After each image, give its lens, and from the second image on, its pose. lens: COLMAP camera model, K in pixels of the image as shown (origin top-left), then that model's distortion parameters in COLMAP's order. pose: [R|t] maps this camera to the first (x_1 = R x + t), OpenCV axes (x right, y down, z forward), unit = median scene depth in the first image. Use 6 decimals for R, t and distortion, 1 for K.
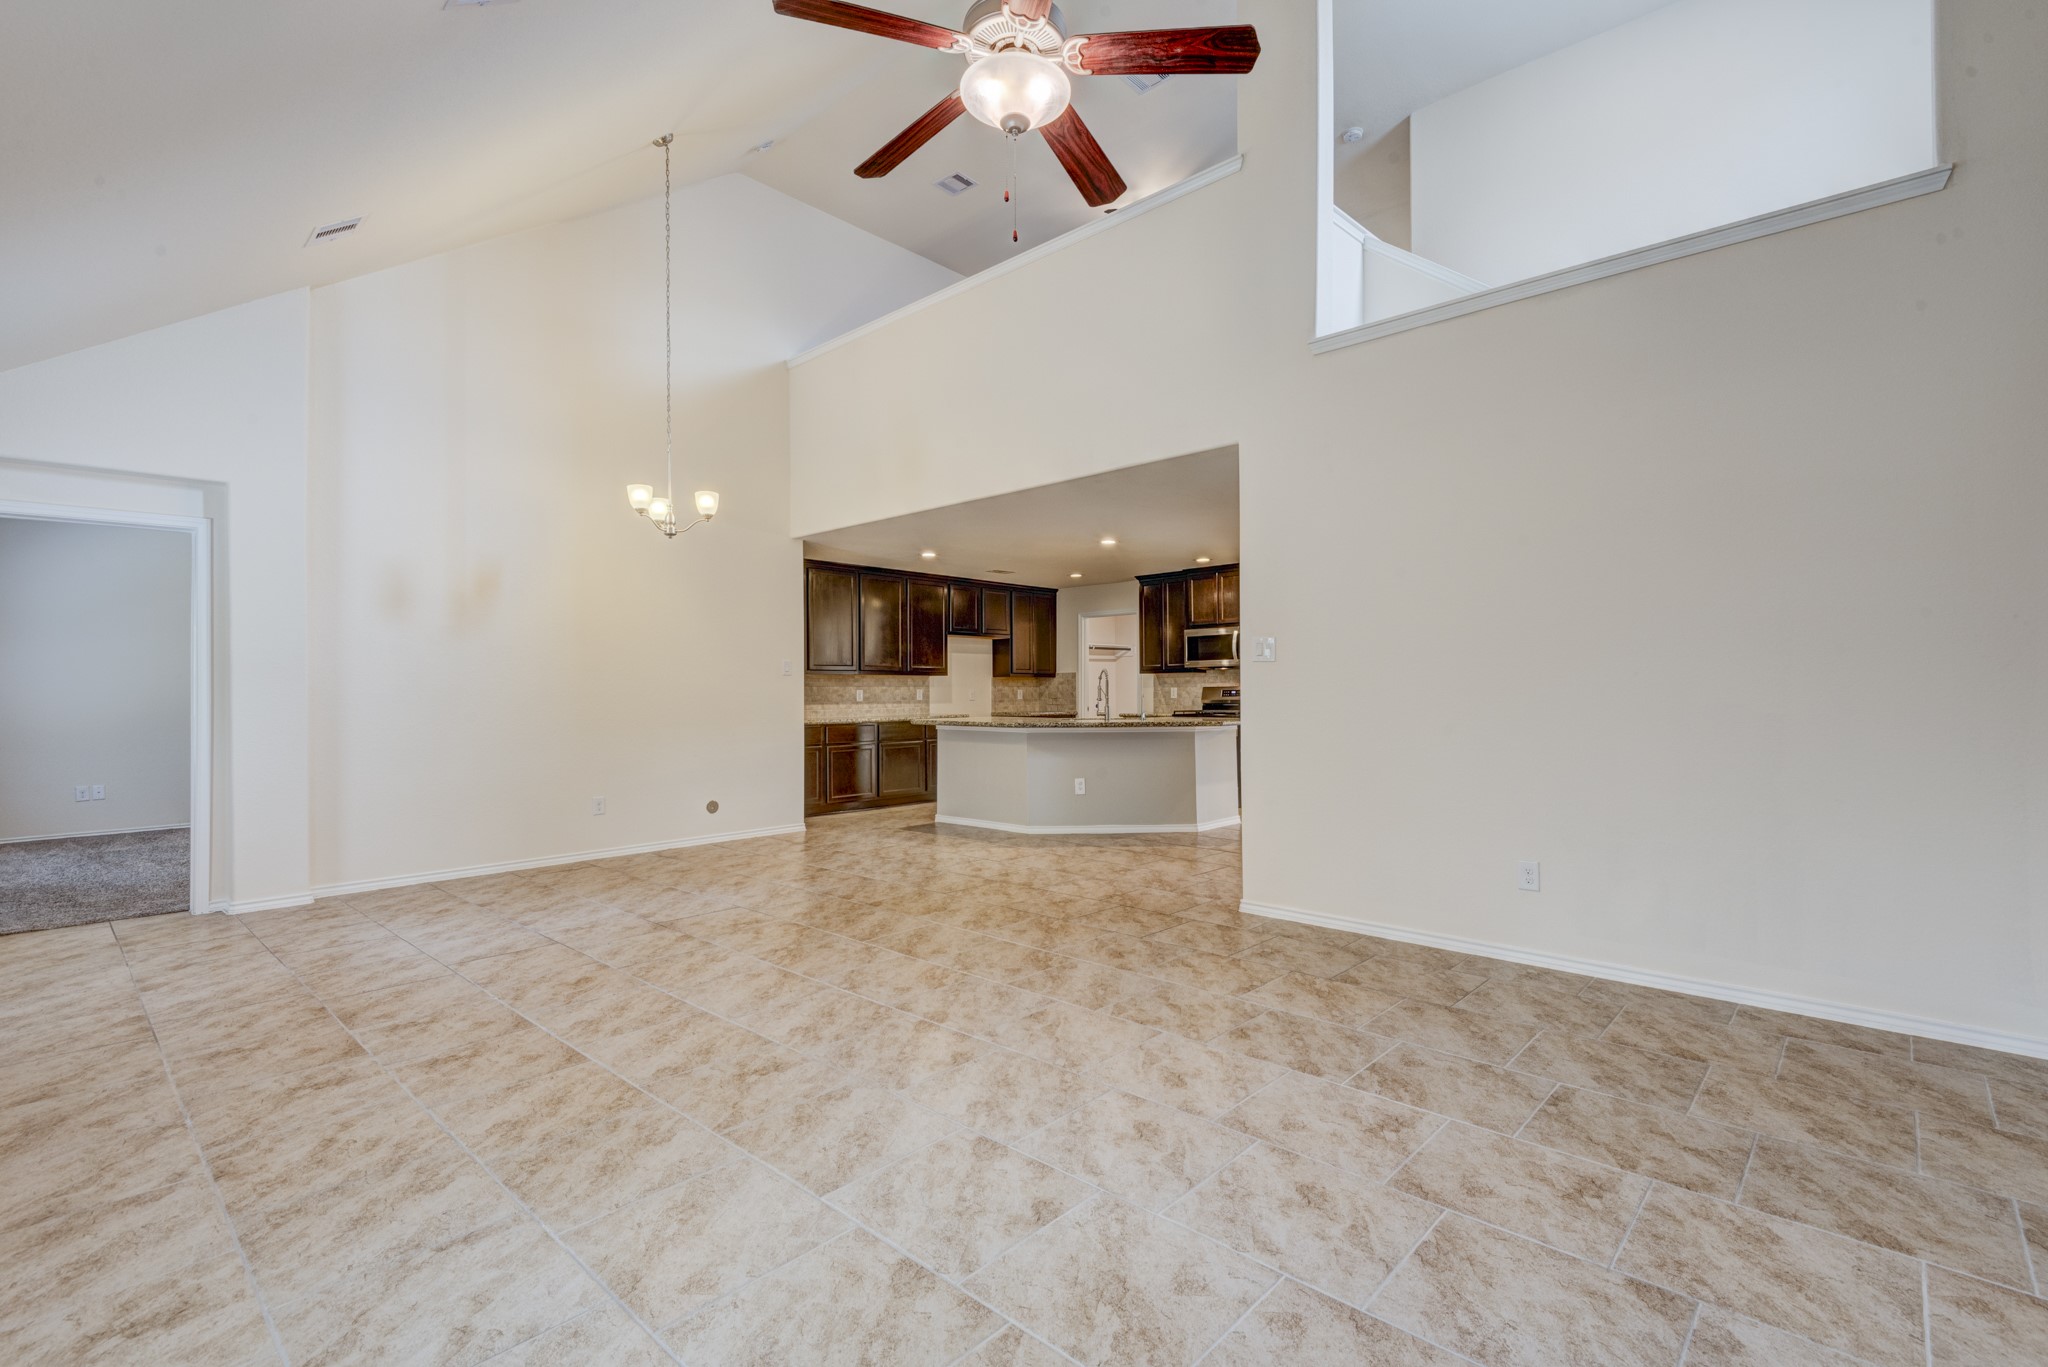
lens RADIAL K [[935.1, 0, 1026.8], [0, 935.1, 680.3], [0, 0, 1]] dist [0.013052, -0.001670]
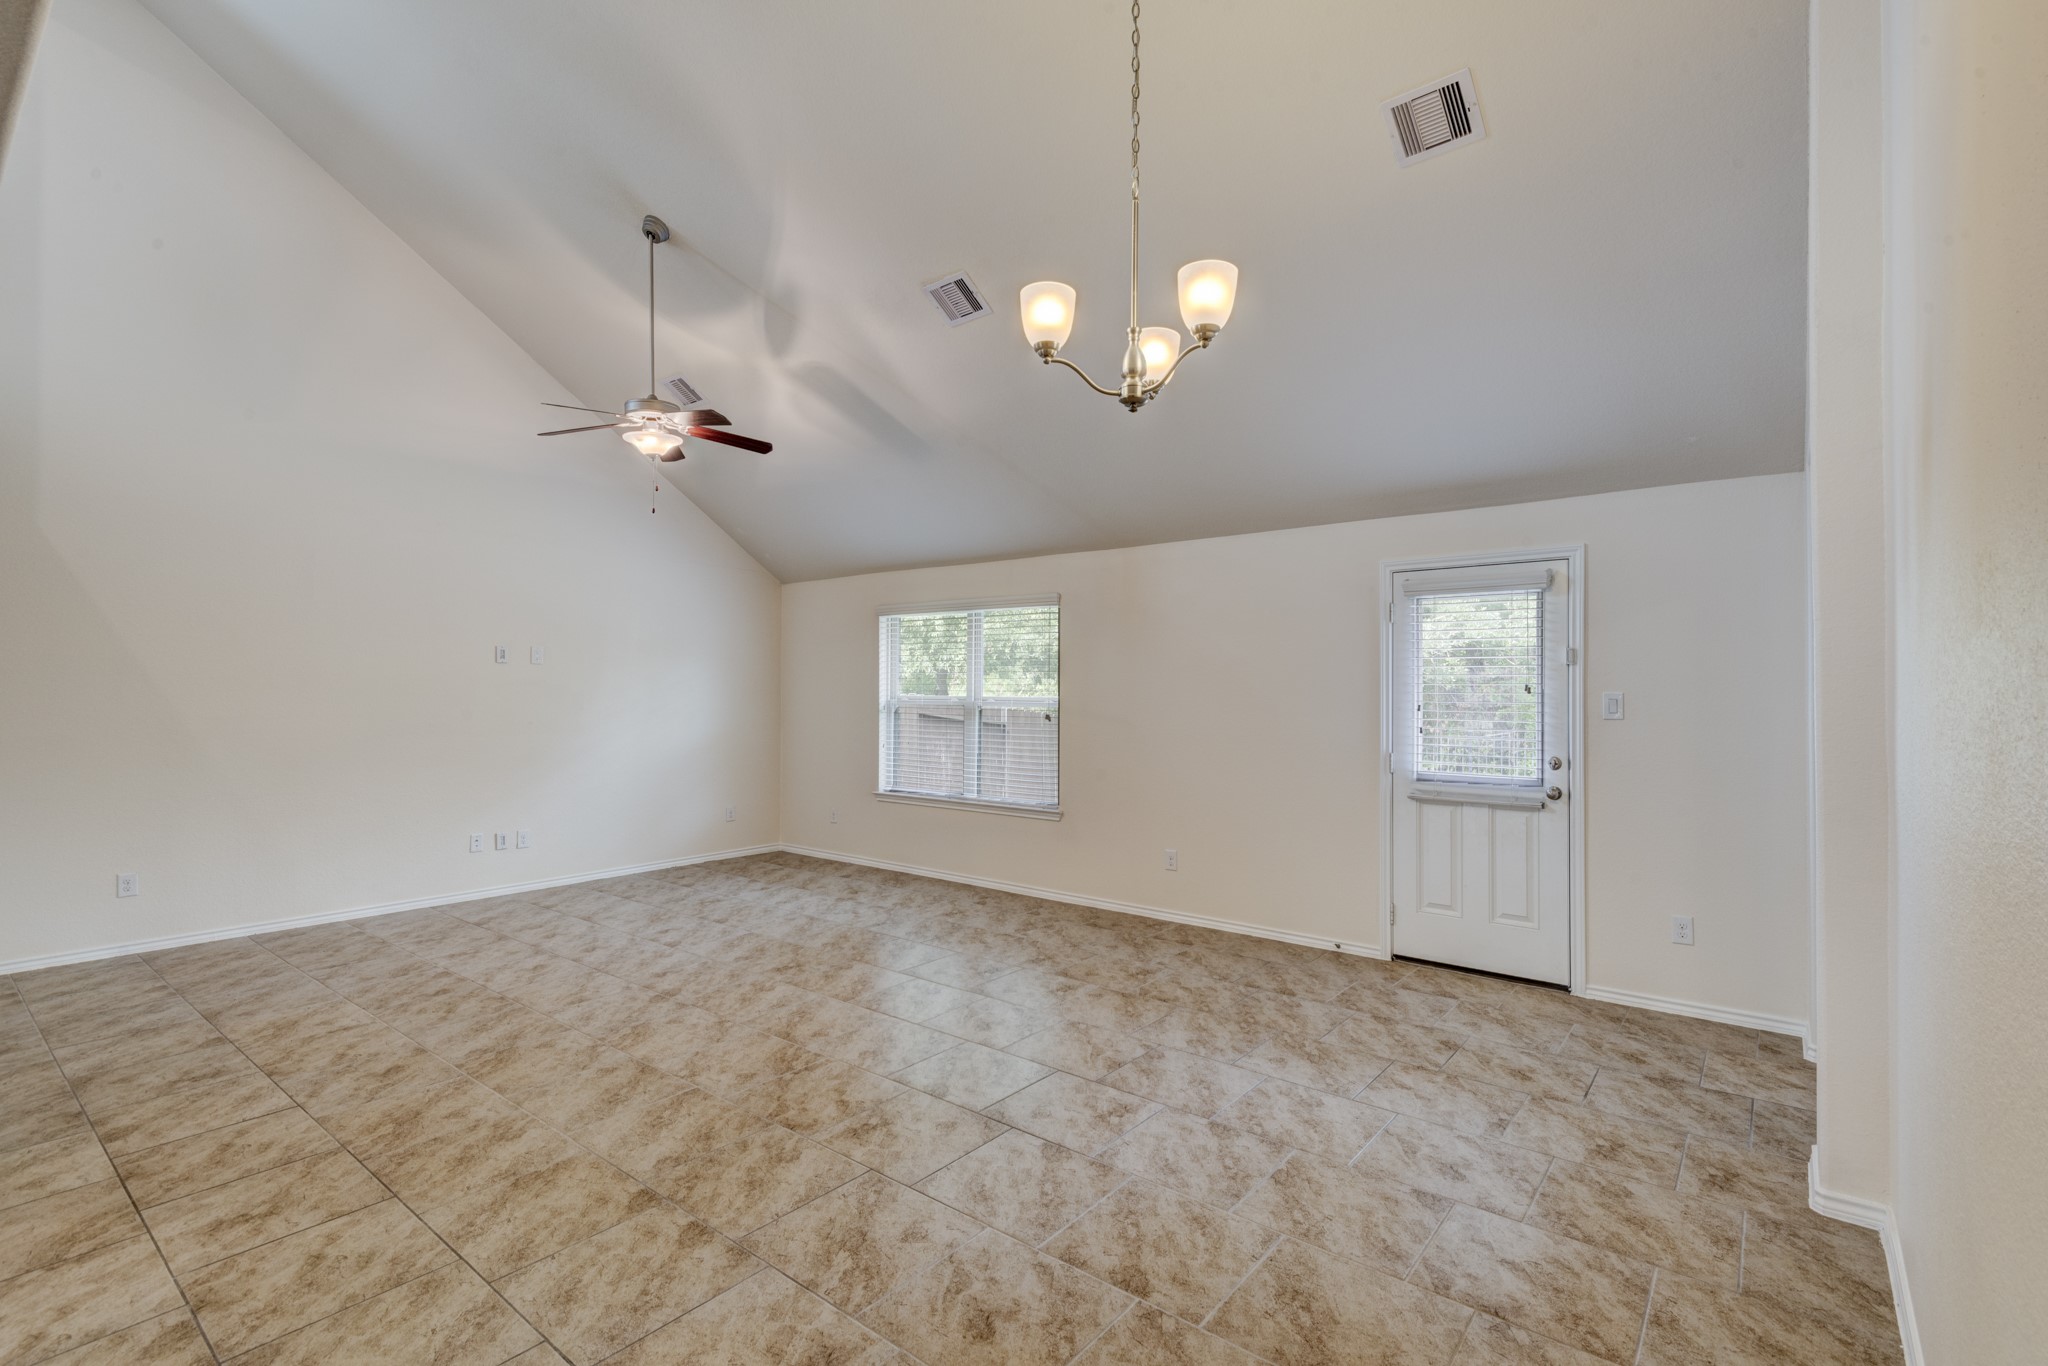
lens RADIAL K [[935.1, 0, 1028.5], [0, 935.1, 689.4], [0, 0, 1]] dist [0.013052, -0.001670]
pose [[-0.997313, 0.004872, -0.073093, -0.497723], [0.005872, 0.999892, -0.013469, -0.043076], [0.073020, -0.013862, -0.997234, 2.273828]]
